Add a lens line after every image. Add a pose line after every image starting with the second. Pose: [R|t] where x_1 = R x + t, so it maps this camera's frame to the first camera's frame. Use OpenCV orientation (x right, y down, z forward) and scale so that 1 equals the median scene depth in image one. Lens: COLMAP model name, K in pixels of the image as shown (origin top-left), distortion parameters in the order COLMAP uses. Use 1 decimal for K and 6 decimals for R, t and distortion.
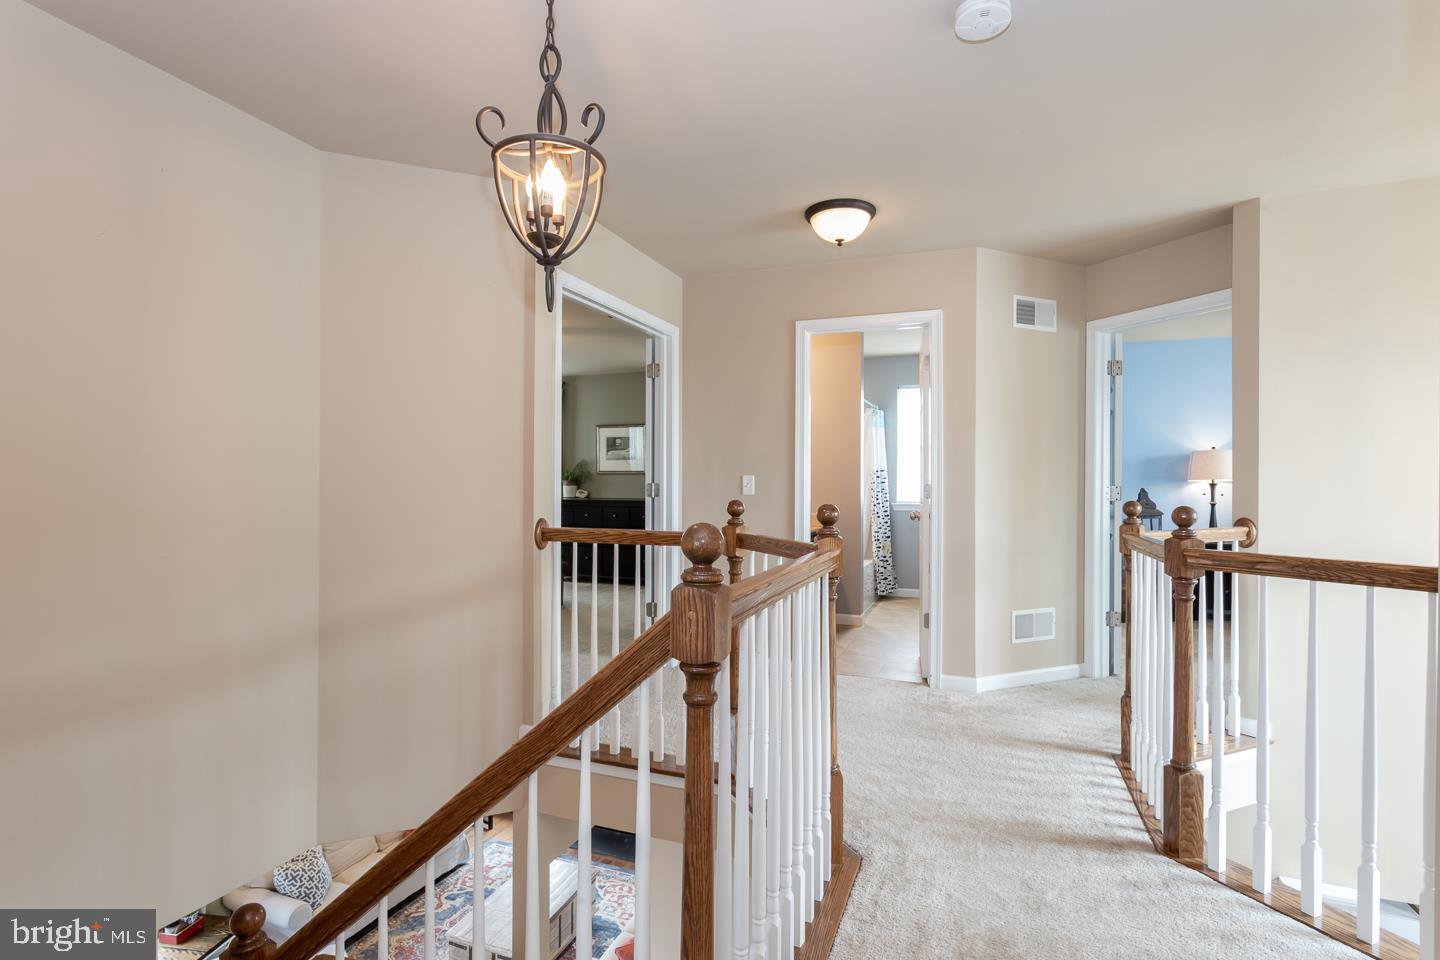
lens RADIAL K [[709.4, 0, 721.9], [0, 709.4, 485.7], [0, 0, 1]] dist [-0.001050, -0.000540]
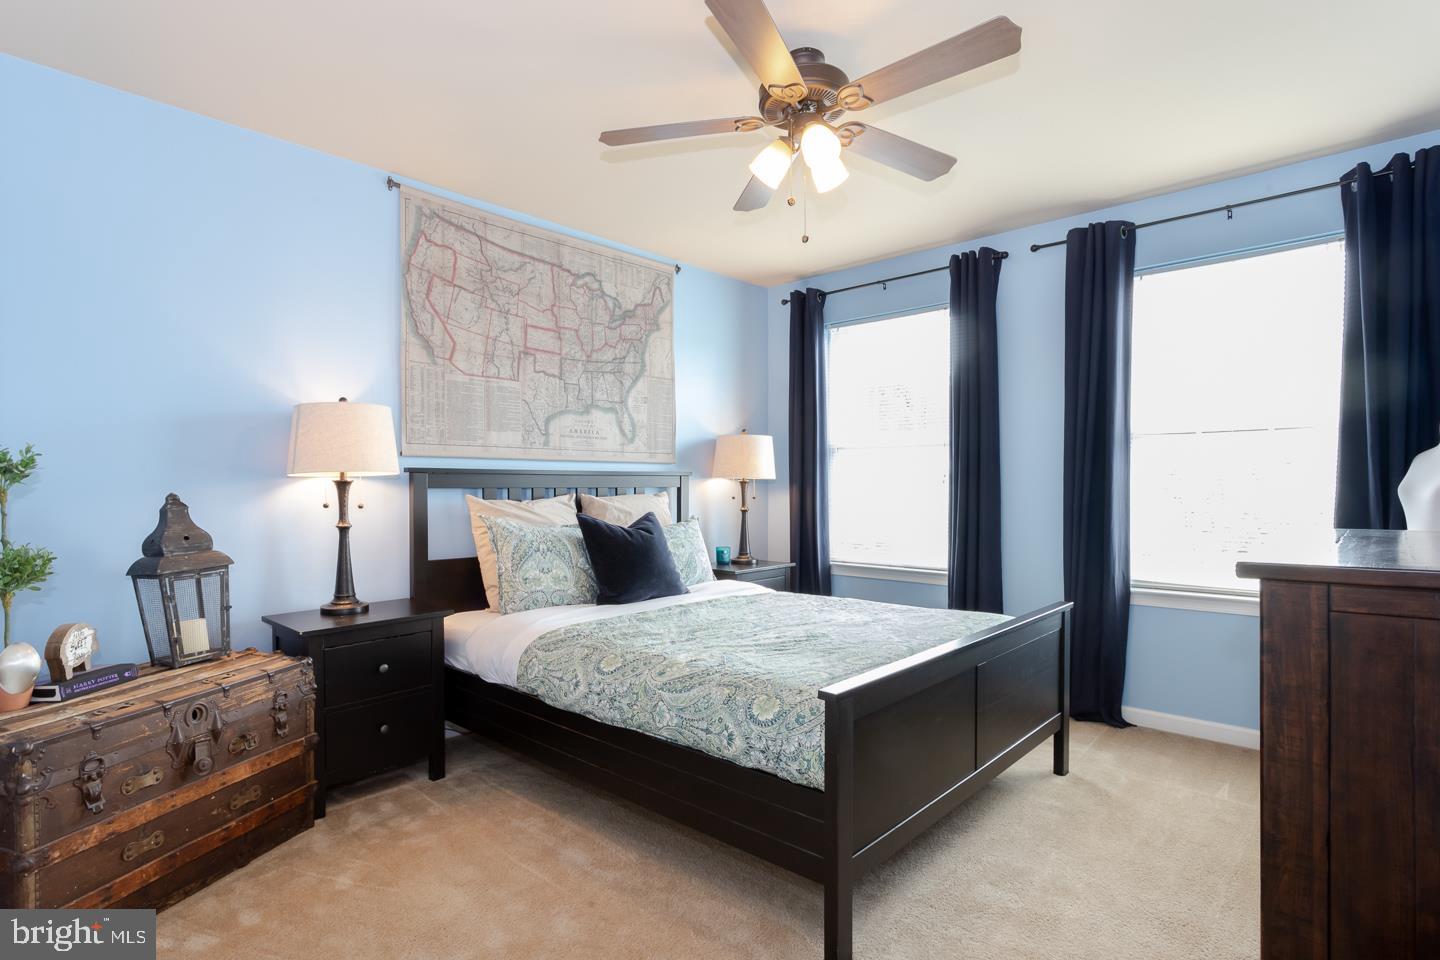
lens RADIAL K [[709.4, 0, 721.9], [0, 709.4, 485.7], [0, 0, 1]] dist [-0.001050, -0.000540]
pose [[0.375402, -0.006403, 0.926840, 0.366009], [0.010520, 0.999941, 0.002648, 0.000900], [-0.926802, 0.008756, 0.375448, 0.608328]]
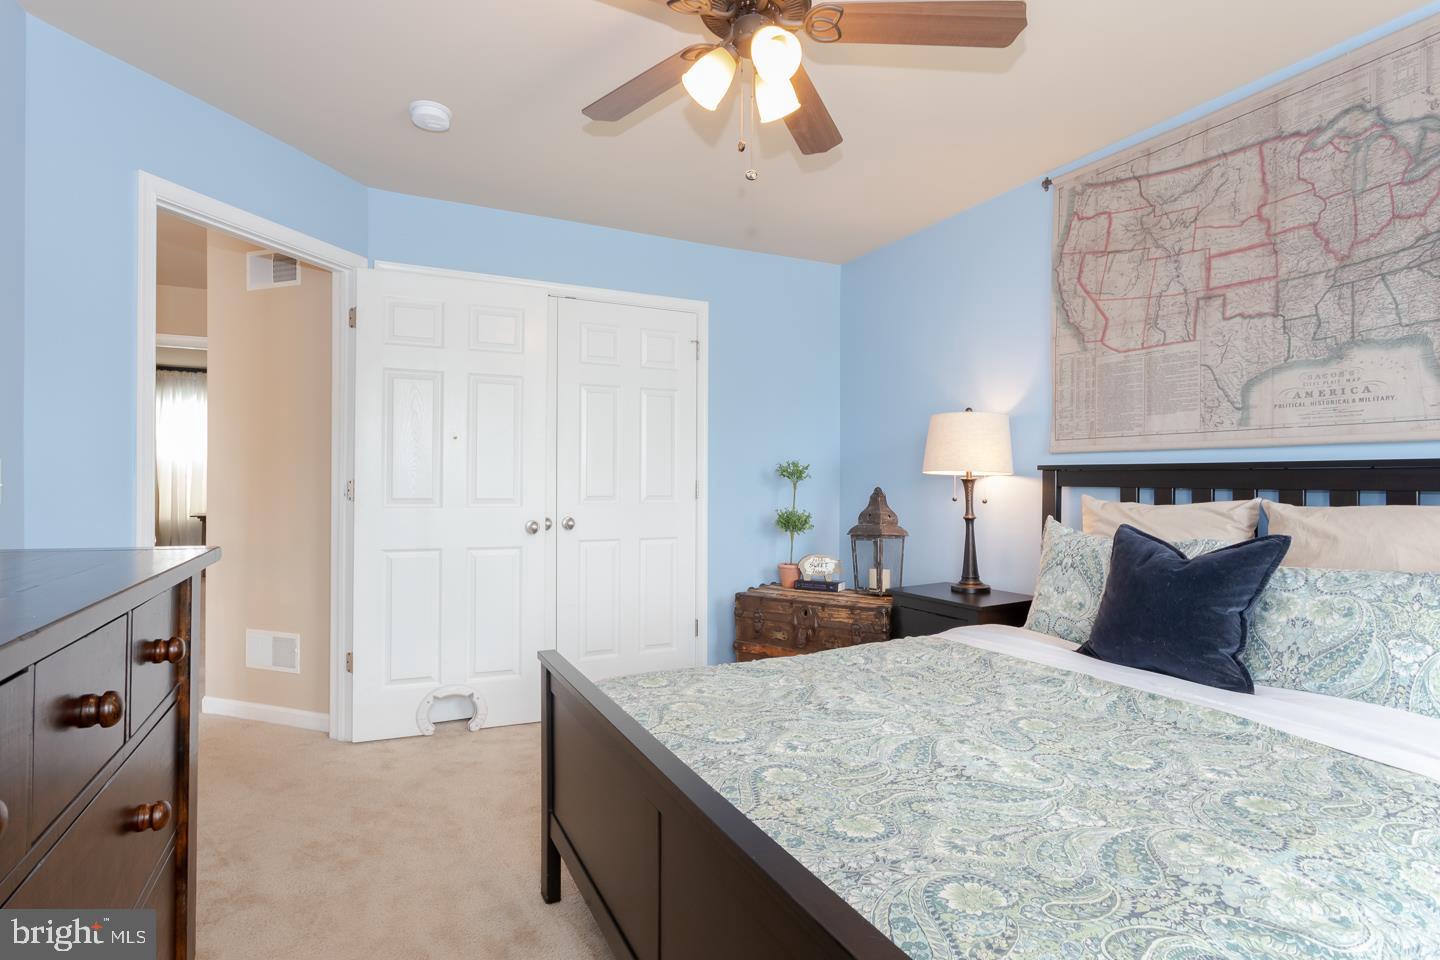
lens RADIAL K [[709.4, 0, 721.9], [0, 709.4, 485.7], [0, 0, 1]] dist [-0.001050, -0.000540]
pose [[0.751633, 0.003400, -0.659572, 0.902846], [-0.006009, 0.999981, -0.001692, 0.003434], [0.659554, 0.005235, 0.751639, 0.481278]]
